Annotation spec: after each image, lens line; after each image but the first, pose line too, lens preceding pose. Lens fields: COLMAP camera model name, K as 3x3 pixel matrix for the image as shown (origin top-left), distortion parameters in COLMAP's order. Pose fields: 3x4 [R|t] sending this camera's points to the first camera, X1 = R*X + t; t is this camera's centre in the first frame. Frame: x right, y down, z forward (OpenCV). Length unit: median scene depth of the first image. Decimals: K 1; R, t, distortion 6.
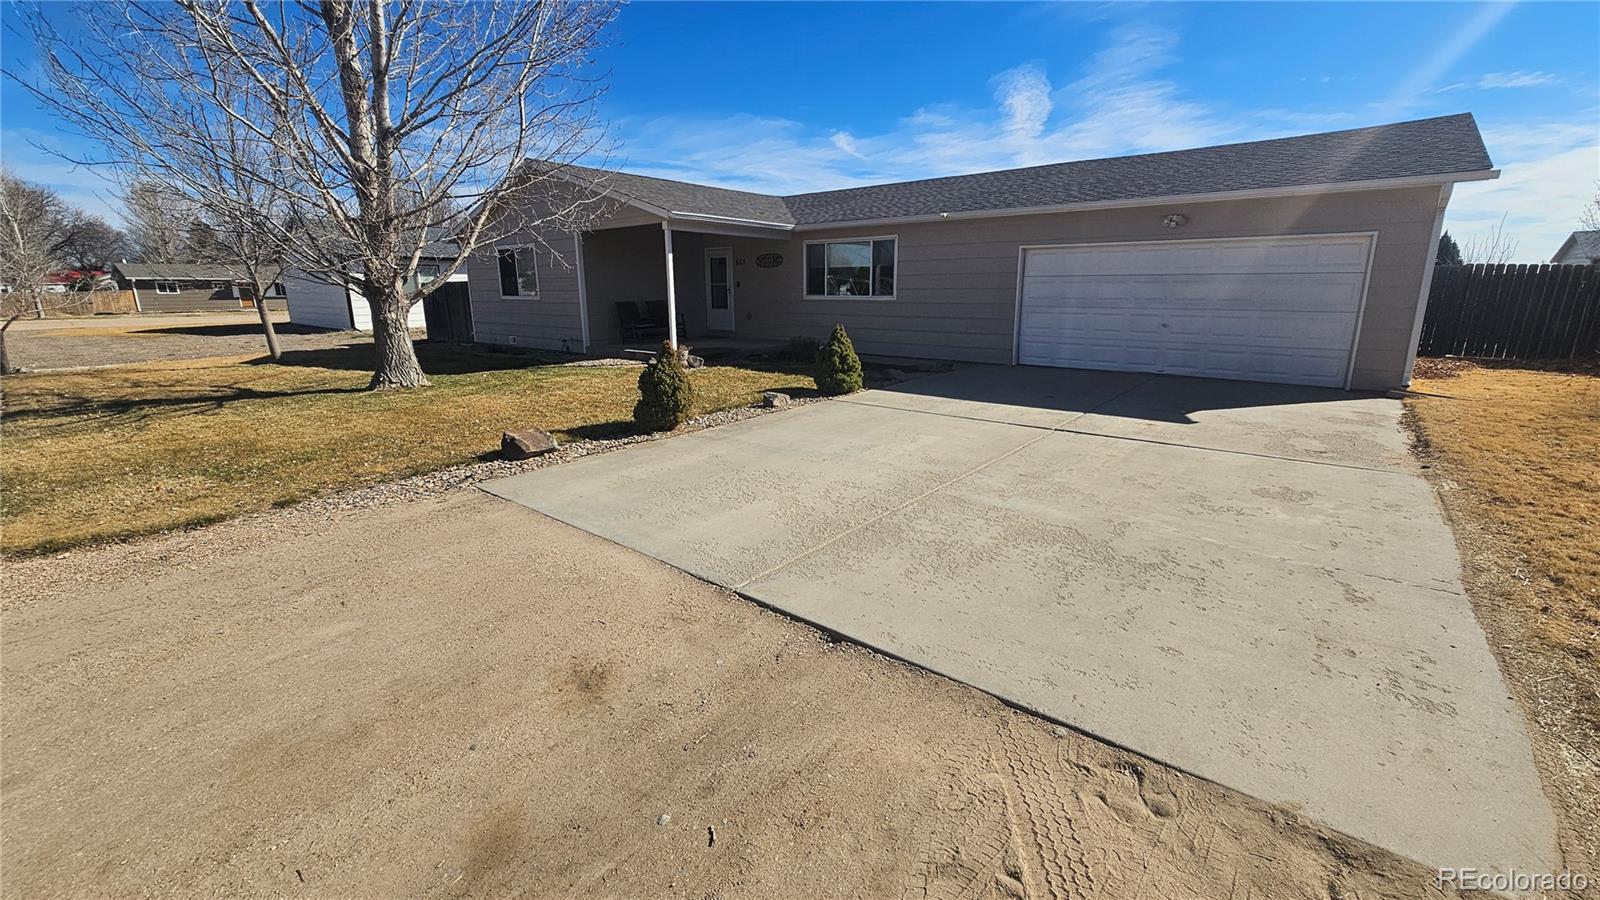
lens RADIAL K [[660.1, 0, 805.9], [0, 660.1, 446.6], [0, 0, 1]] dist [-0.000905, 0.000497]
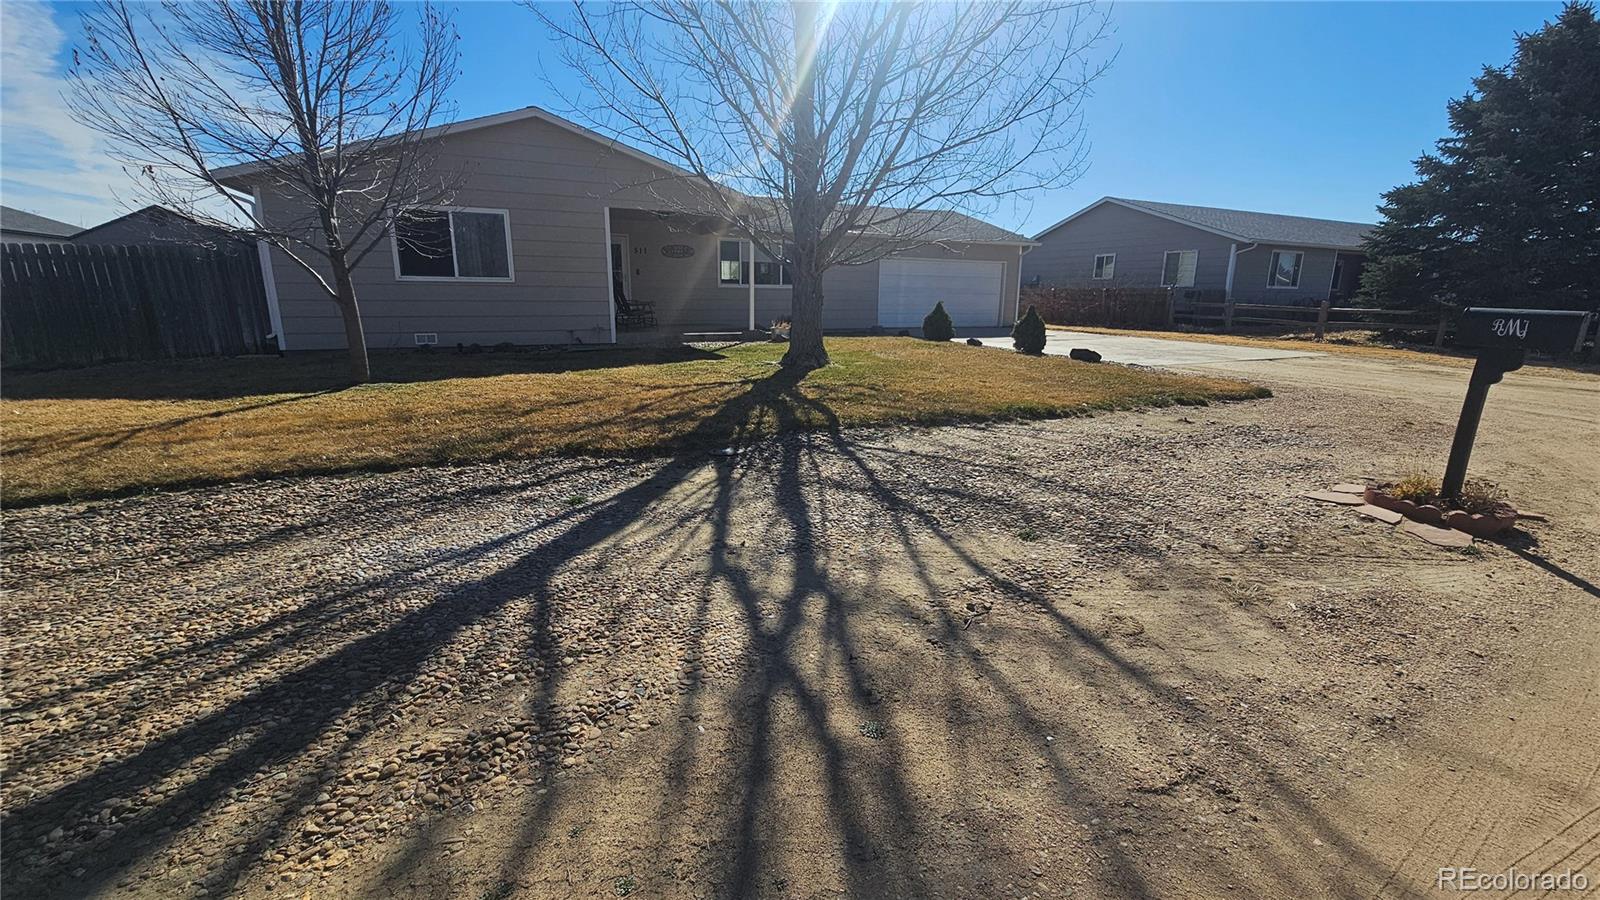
lens RADIAL K [[660.1, 0, 805.9], [0, 660.1, 446.6], [0, 0, 1]] dist [-0.000905, 0.000497]
pose [[0.430911, -0.197950, 0.880415, -1.027286], [0.199623, 0.972383, 0.120924, -0.053861], [-0.880038, 0.123643, 0.458526, 0.344023]]
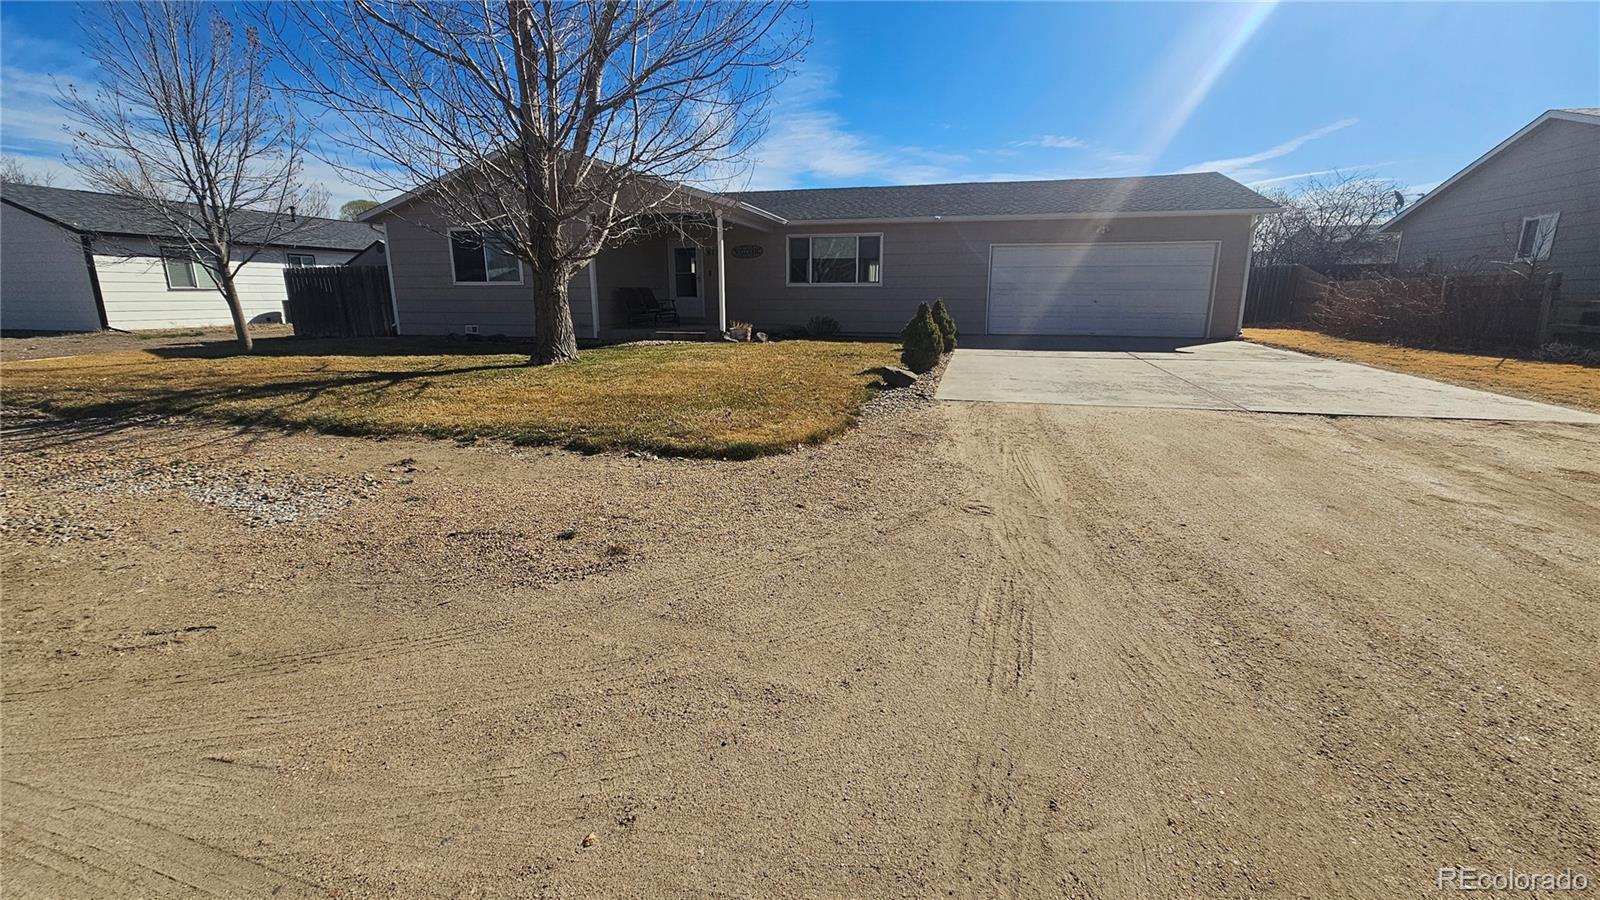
lens RADIAL K [[665.3, 0, 800.0], [0, 665.3, 450.0], [0, 0, 1]] dist [0.003653, 0.000242]
pose [[0.905901, -0.092054, 0.413363, -0.470978], [0.095280, 0.995368, 0.012853, 0.042630], [-0.412632, 0.027742, 0.910475, -0.039881]]
